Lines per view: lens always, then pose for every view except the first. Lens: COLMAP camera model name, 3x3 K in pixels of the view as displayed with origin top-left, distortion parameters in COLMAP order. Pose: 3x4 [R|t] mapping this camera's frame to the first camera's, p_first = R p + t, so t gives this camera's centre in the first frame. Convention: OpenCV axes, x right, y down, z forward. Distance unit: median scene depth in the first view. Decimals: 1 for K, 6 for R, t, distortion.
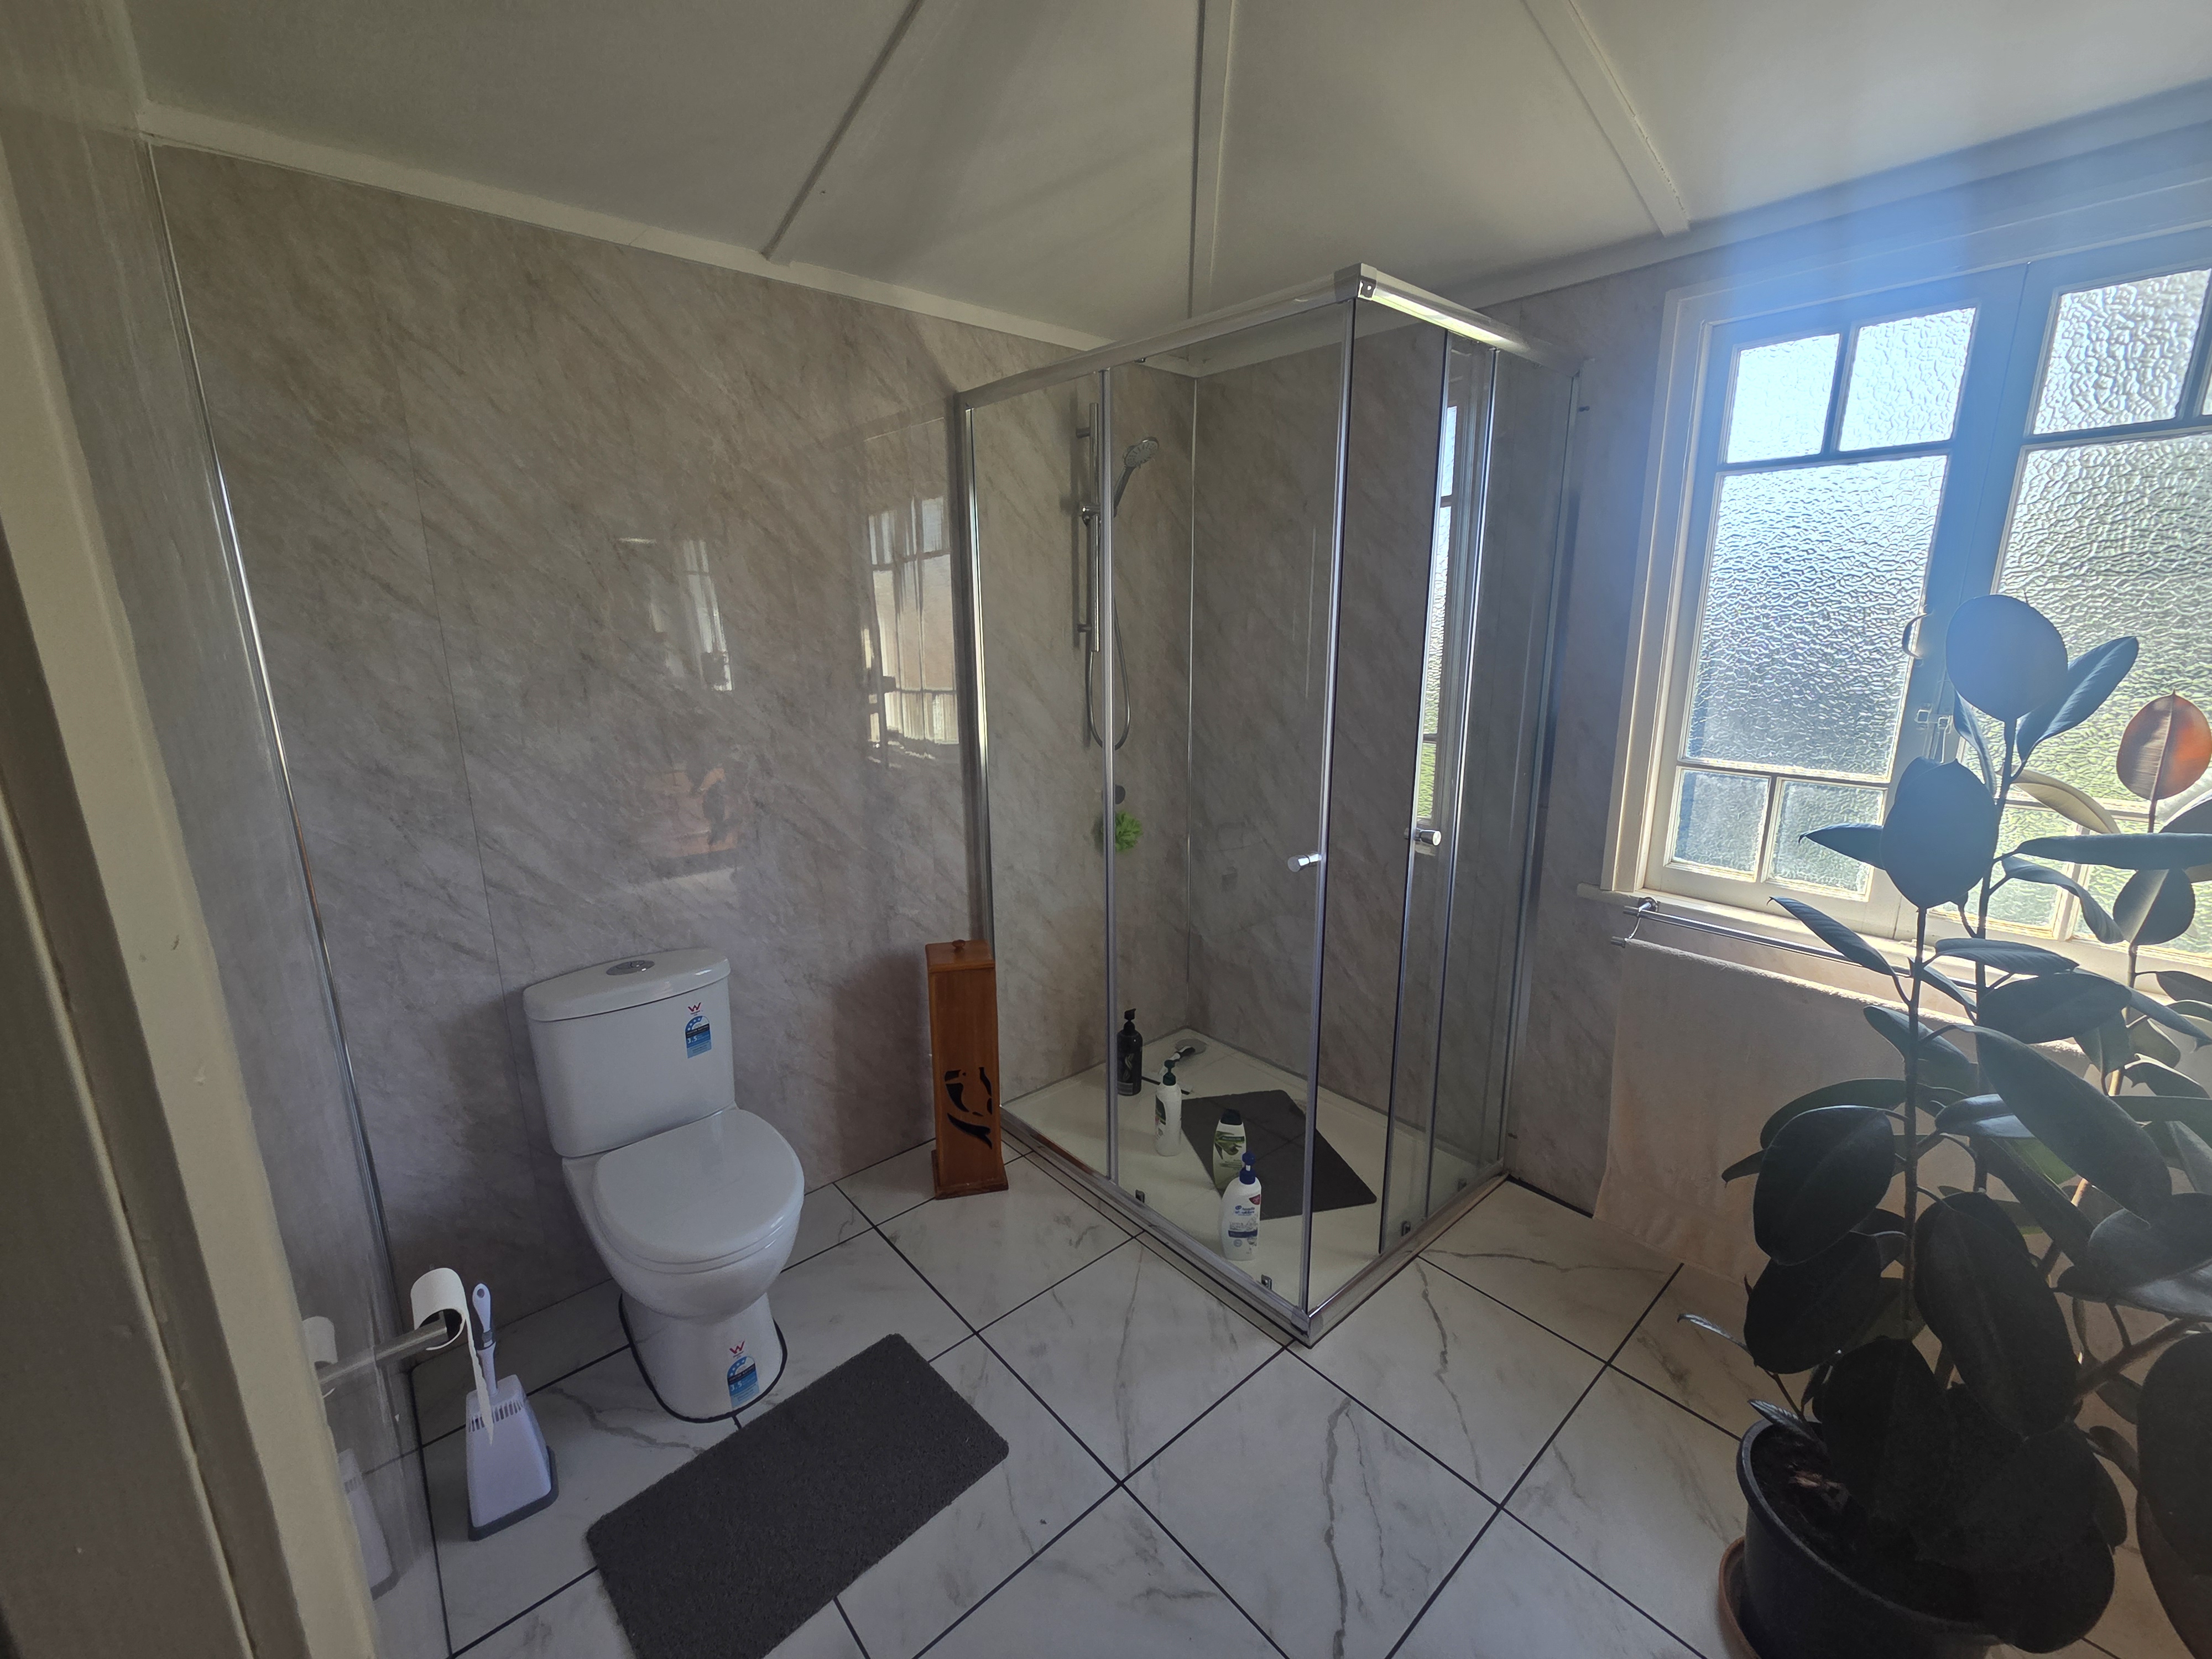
lens RADIAL K [[899.0, 0, 1108.7], [0, 899.0, 818.4], [0, 0, 1]] dist [0.000820, -0.000286]
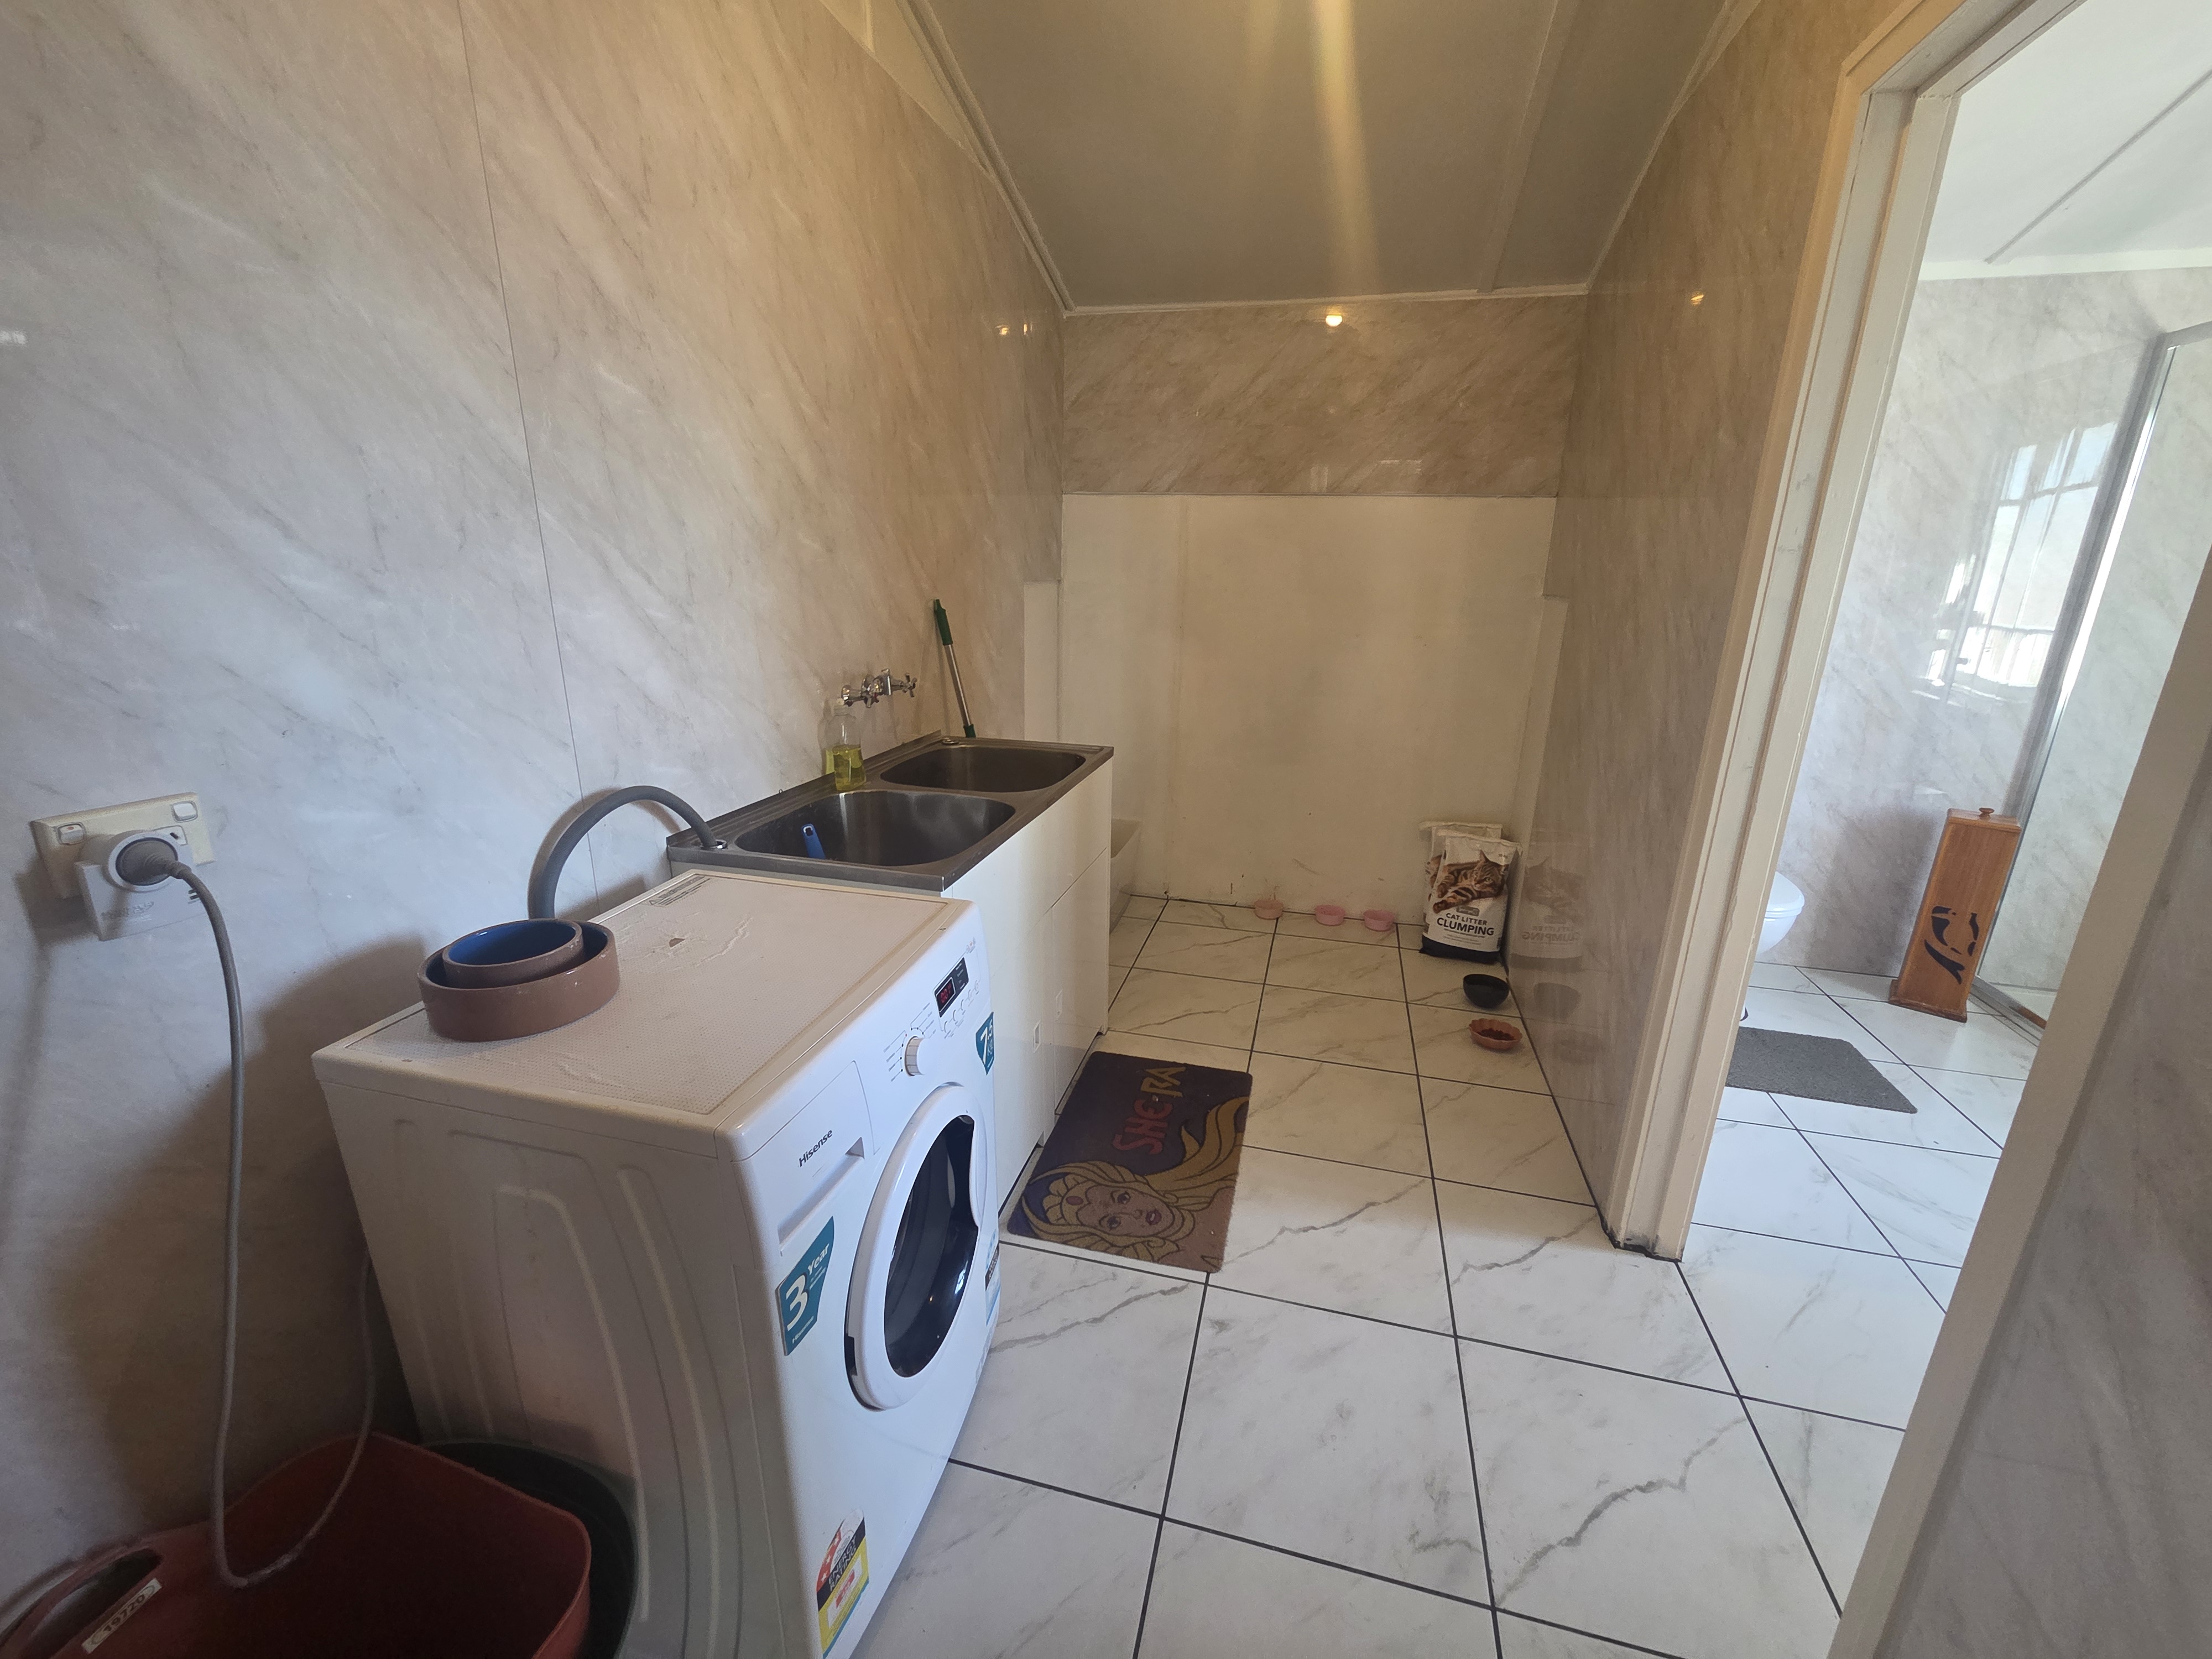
lens RADIAL K [[899.0, 0, 1097.0], [0, 899.0, 830.1], [0, 0, 1]] dist [0.000820, -0.000286]
pose [[0.554884, 0.247257, -0.794335, 0.135090], [-0.217867, 0.964678, 0.148089, 0.244433], [0.802893, 0.090887, 0.589154, -0.662486]]
